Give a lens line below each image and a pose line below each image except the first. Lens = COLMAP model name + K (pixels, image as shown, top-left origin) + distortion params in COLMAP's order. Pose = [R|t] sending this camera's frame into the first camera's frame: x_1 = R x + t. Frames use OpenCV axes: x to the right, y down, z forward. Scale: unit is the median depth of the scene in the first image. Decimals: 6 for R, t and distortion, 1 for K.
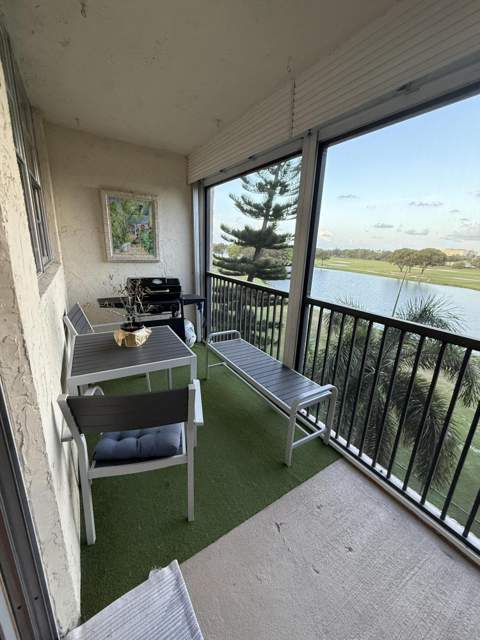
lens RADIAL K [[255.3, 0, 240.0], [0, 255.3, 320.0], [0, 0, 1]] dist [-0.003405, 0.000762]
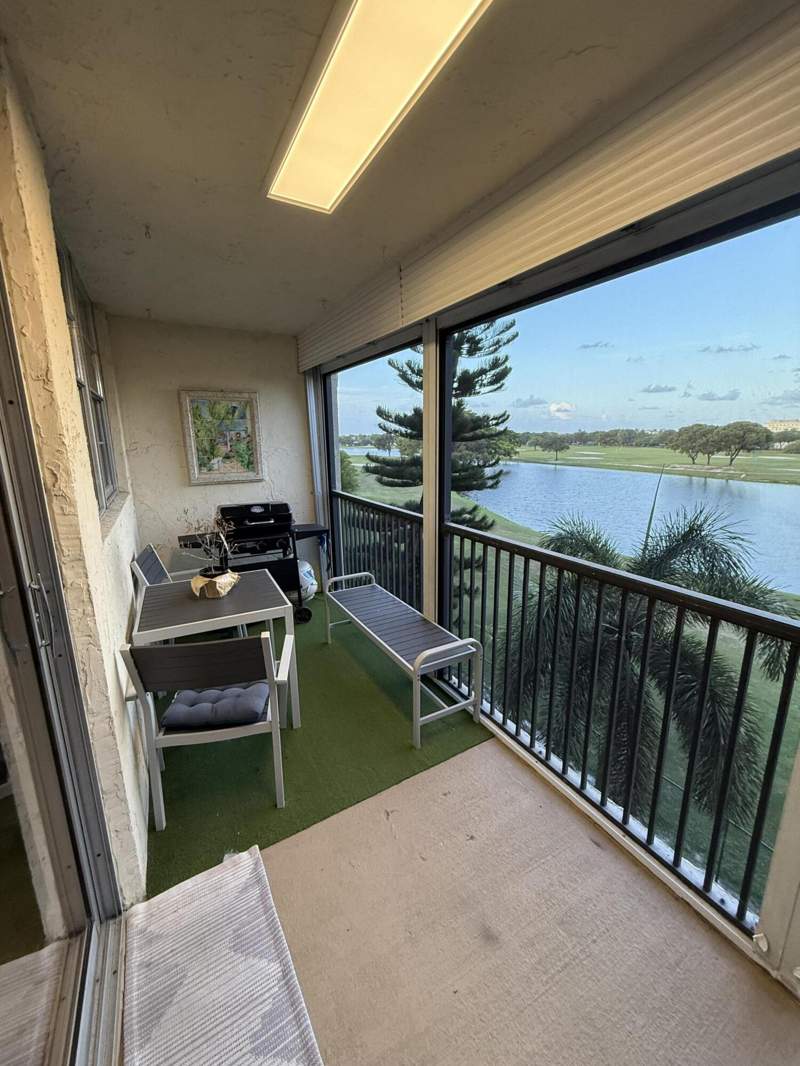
lens RADIAL K [[425.2, 0, 400.0], [0, 425.2, 533.0], [0, 0, 1]] dist [-0.003405, 0.000762]
pose [[0.997660, -0.043459, -0.052773, 0.159221], [0.040304, 0.997418, -0.059442, 0.005689], [0.055220, 0.057176, 0.996836, -0.203236]]
